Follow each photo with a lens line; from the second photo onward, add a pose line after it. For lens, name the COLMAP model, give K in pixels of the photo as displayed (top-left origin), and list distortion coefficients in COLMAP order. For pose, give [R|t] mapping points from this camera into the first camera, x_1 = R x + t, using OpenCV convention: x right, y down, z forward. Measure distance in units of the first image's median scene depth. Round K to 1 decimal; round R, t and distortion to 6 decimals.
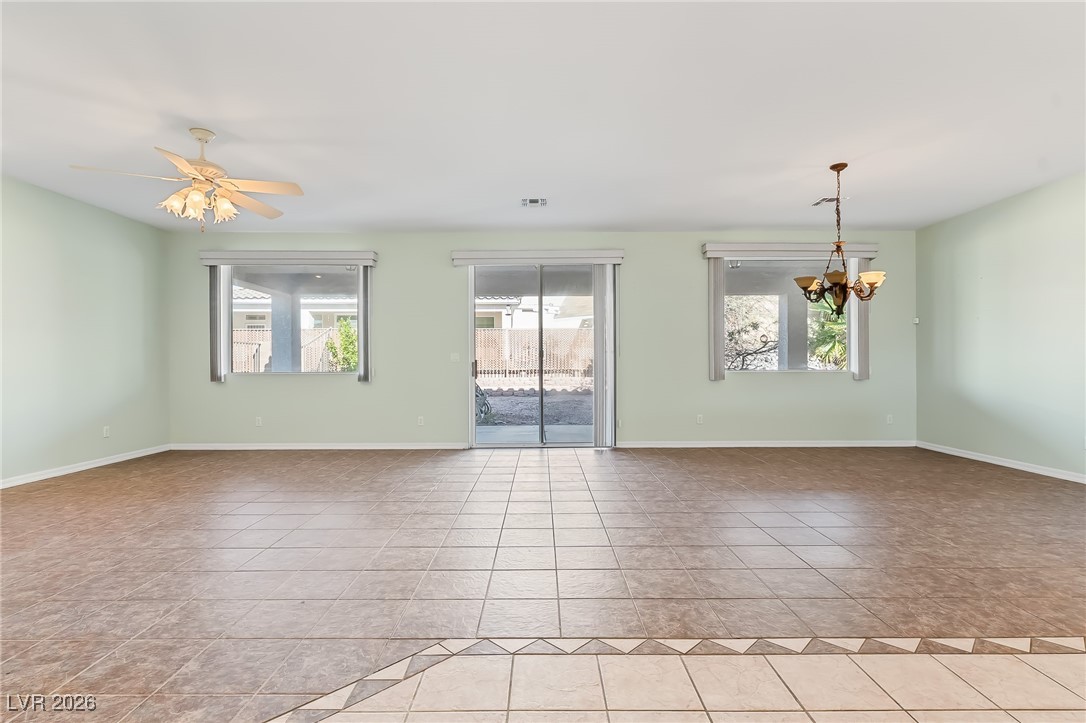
lens RADIAL K [[517.5, 0, 540.7], [0, 517.5, 363.6], [0, 0, 1]] dist [0.001578, -0.001252]
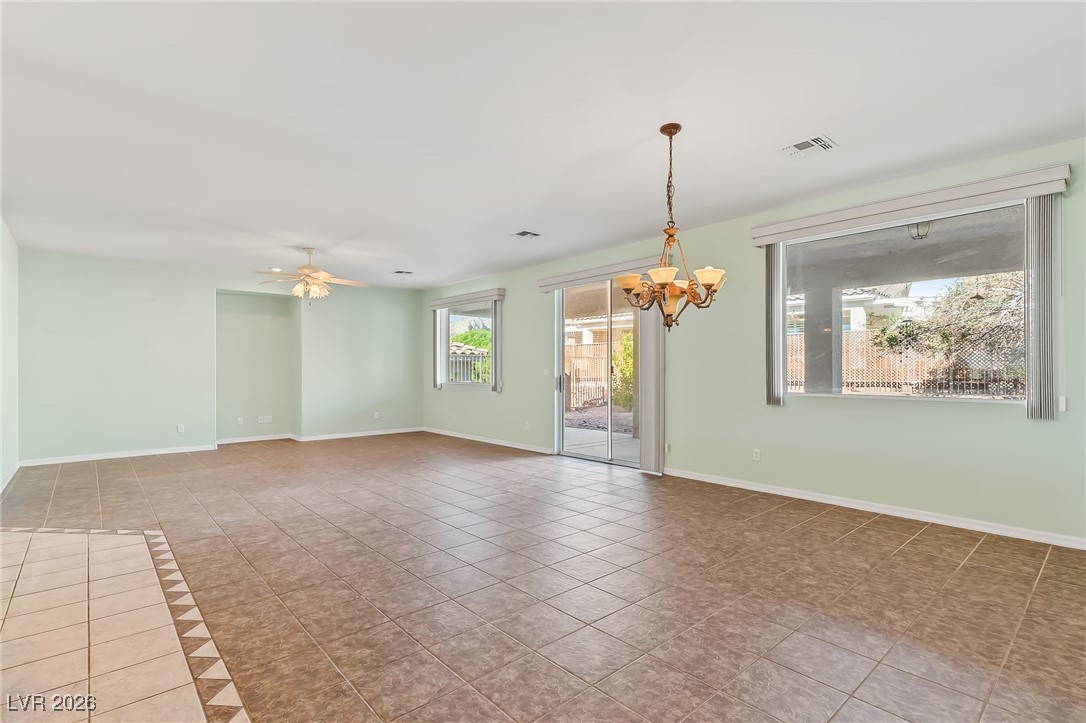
lens RADIAL K [[517.5, 0, 542.5], [0, 517.5, 367.4], [0, 0, 1]] dist [0.001578, -0.001252]
pose [[0.657620, -0.000721, -0.753349, 1.684490], [-0.000069, 0.999999, -0.001017, -0.055970], [0.753349, 0.000721, 0.657620, 0.608732]]
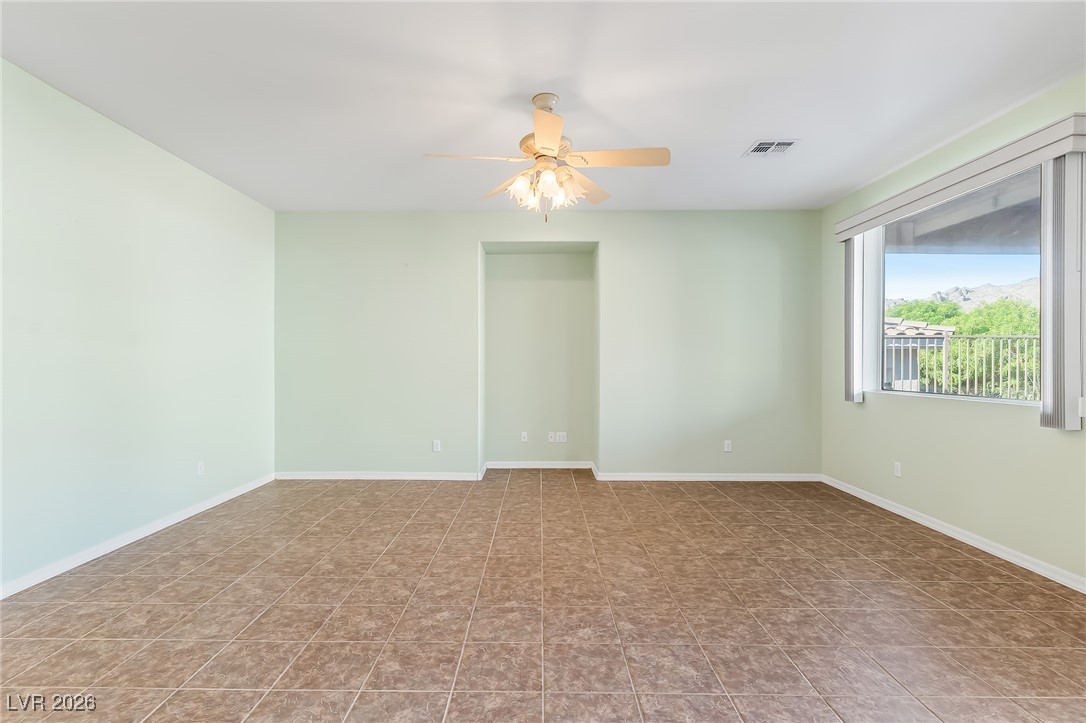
lens RADIAL K [[517.5, 0, 539.0], [0, 517.5, 369.1], [0, 0, 1]] dist [0.001578, -0.001252]
pose [[-0.015135, 0.016423, -0.999751, 0.229482], [-0.000214, 0.999865, 0.016428, -0.051757], [0.999885, 0.000463, -0.015129, 1.402608]]
